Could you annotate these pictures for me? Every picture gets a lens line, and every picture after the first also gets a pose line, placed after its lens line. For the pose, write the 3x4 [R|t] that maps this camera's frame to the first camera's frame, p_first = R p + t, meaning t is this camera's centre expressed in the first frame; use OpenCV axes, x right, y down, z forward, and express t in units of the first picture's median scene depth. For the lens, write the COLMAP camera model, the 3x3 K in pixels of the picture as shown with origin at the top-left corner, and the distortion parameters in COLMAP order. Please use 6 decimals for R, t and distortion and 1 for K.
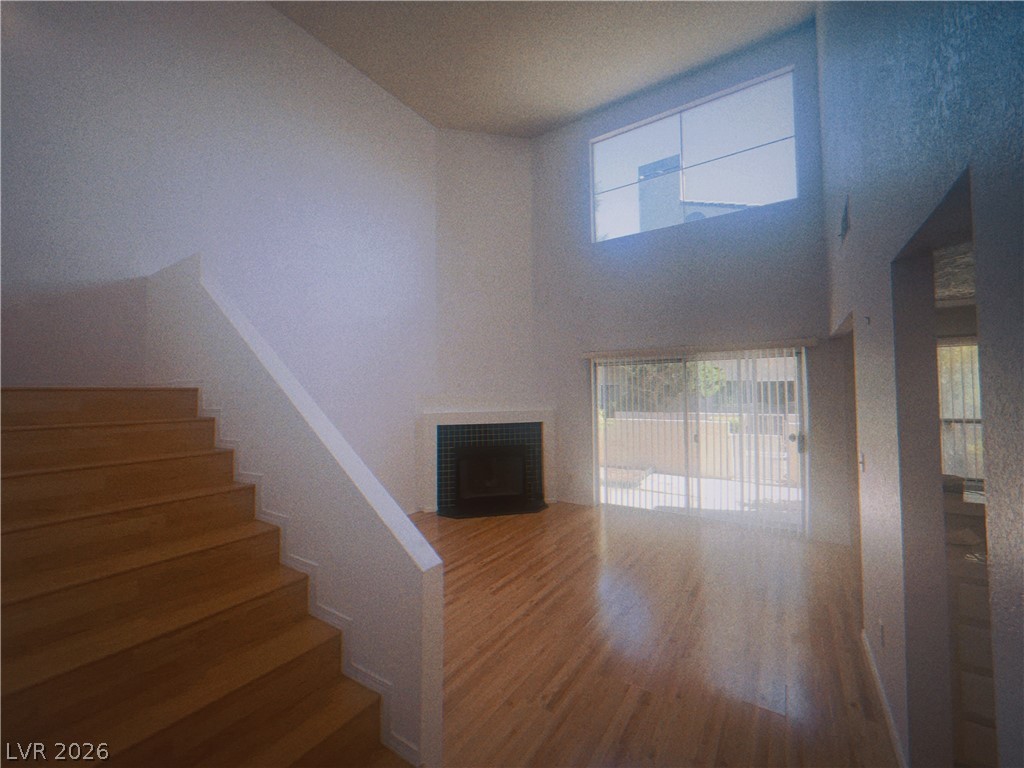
lens RADIAL K [[411.4, 0, 512.0], [0, 411.4, 384.0], [0, 0, 1]] dist [-0.001328, 0.000198]
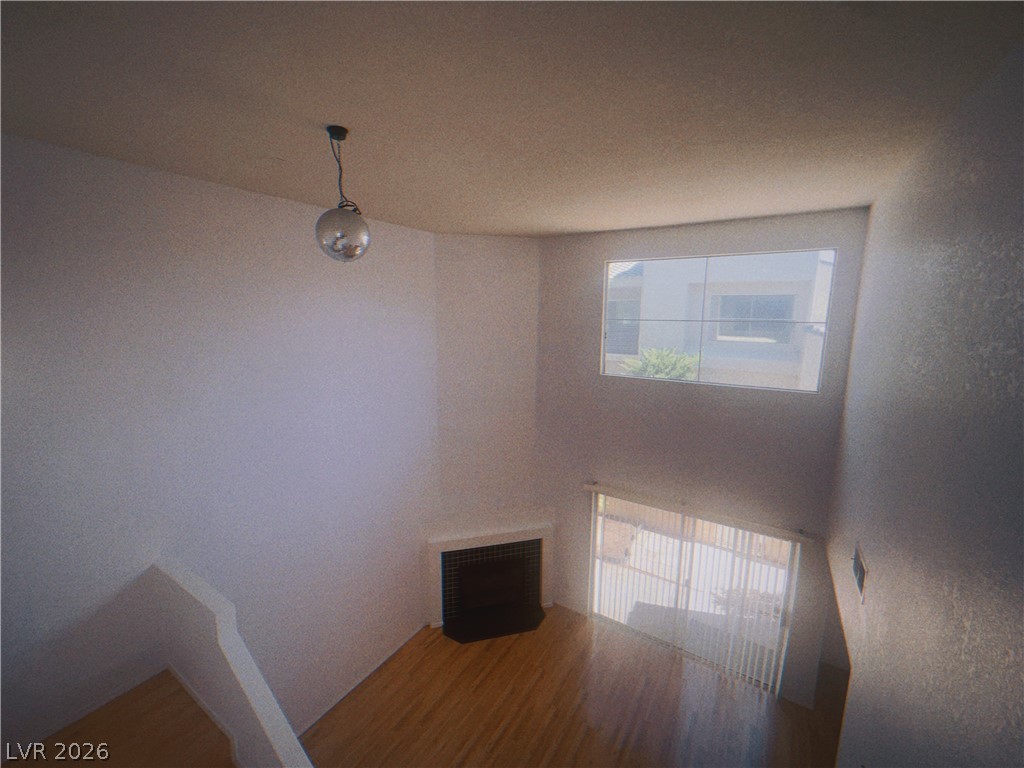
lens RADIAL K [[411.4, 0, 512.0], [0, 411.4, 384.0], [0, 0, 1]] dist [-0.001328, 0.000198]
pose [[0.999594, 0.014280, 0.024658, -0.035534], [-0.018692, 0.981759, 0.189207, -0.509506], [-0.021506, -0.189591, 0.981628, 0.058158]]
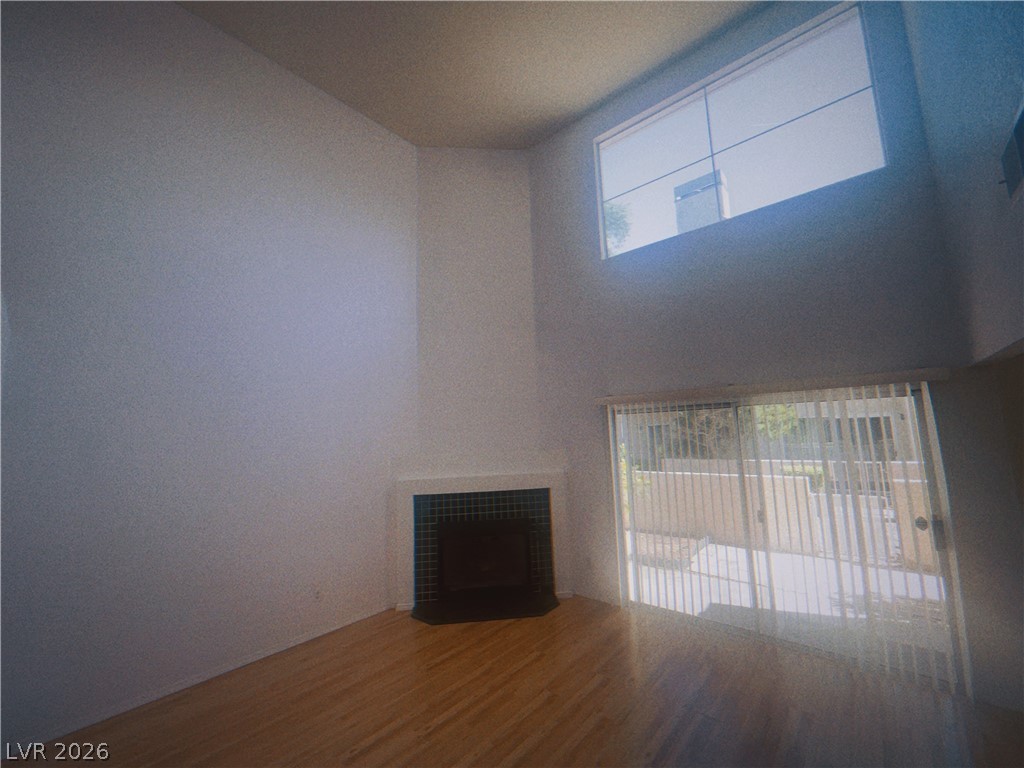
lens RADIAL K [[411.4, 0, 512.0], [0, 411.4, 384.0], [0, 0, 1]] dist [-0.001328, 0.000198]
pose [[0.991677, -0.038734, -0.122789, 0.112099], [0.026996, 0.995029, -0.095853, -0.032027], [0.125892, 0.091740, 0.987793, 0.216736]]
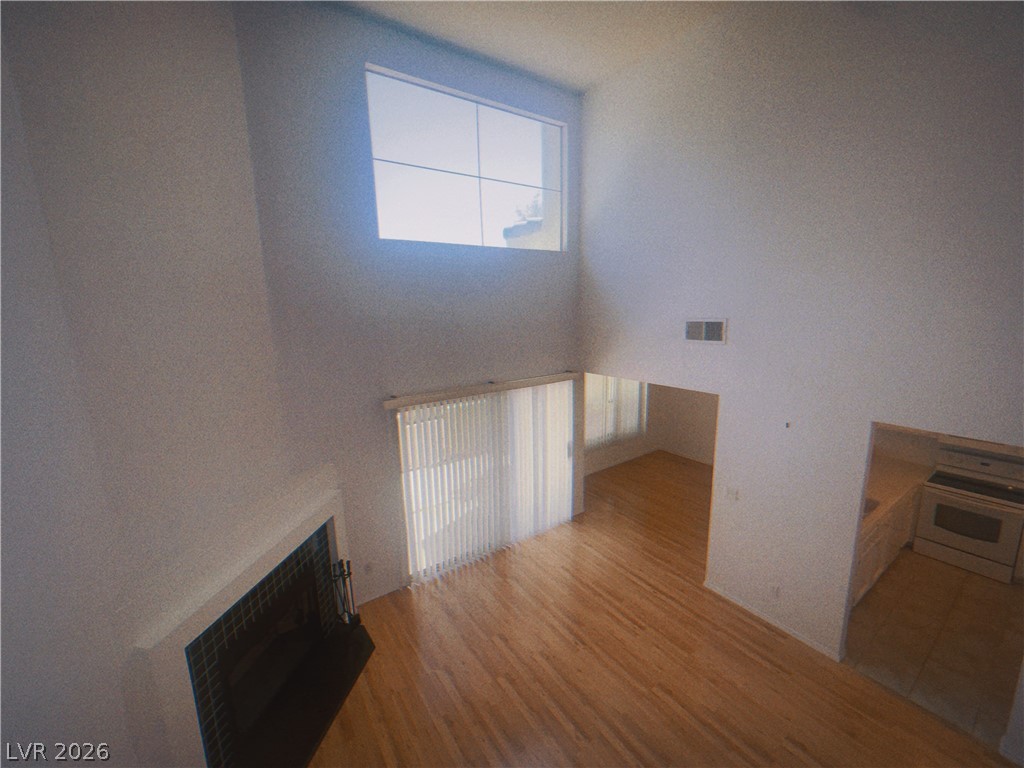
lens RADIAL K [[411.4, 0, 512.0], [0, 411.4, 384.0], [0, 0, 1]] dist [-0.001328, 0.000198]
pose [[0.368133, -0.167245, 0.914608, -0.388459], [0.004196, 0.983978, 0.178241, -0.229831], [-0.929764, -0.061779, 0.362937, 0.550616]]
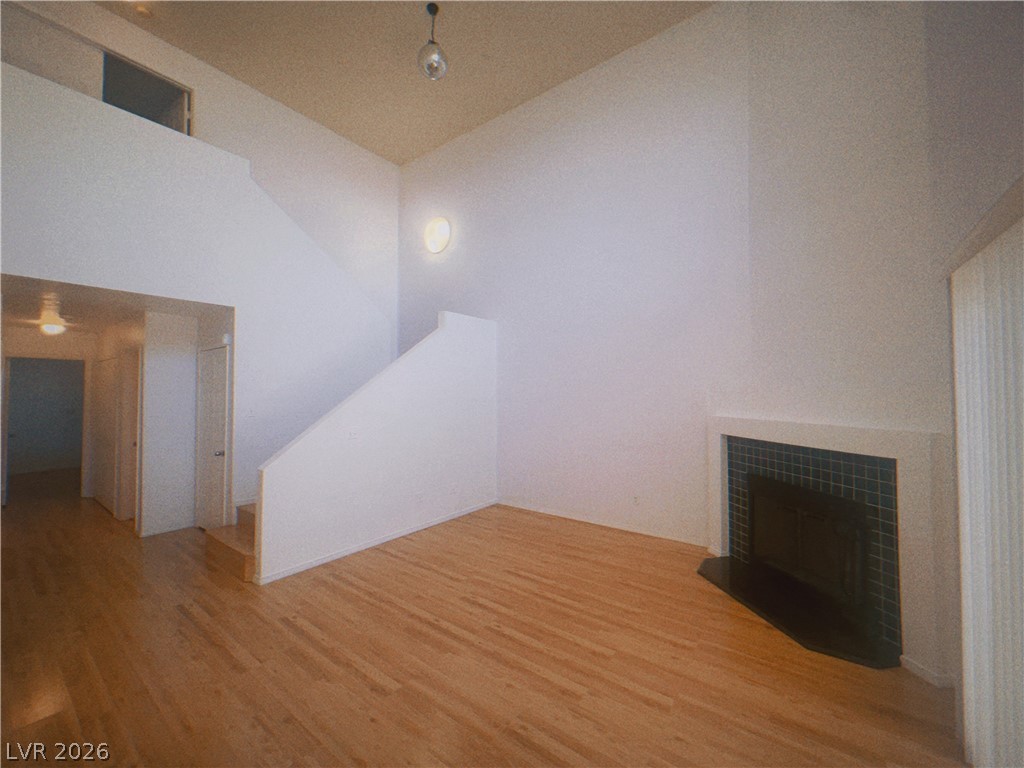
lens RADIAL K [[408.6, 0, 512.0], [0, 408.6, 384.0], [0, 0, 1]] dist [0.000006, 0.000029]
pose [[-0.053815, -0.009686, -0.998504, 0.520103], [0.024105, 0.999649, -0.010997, 0.014430], [0.998260, -0.024661, -0.053563, 0.680377]]
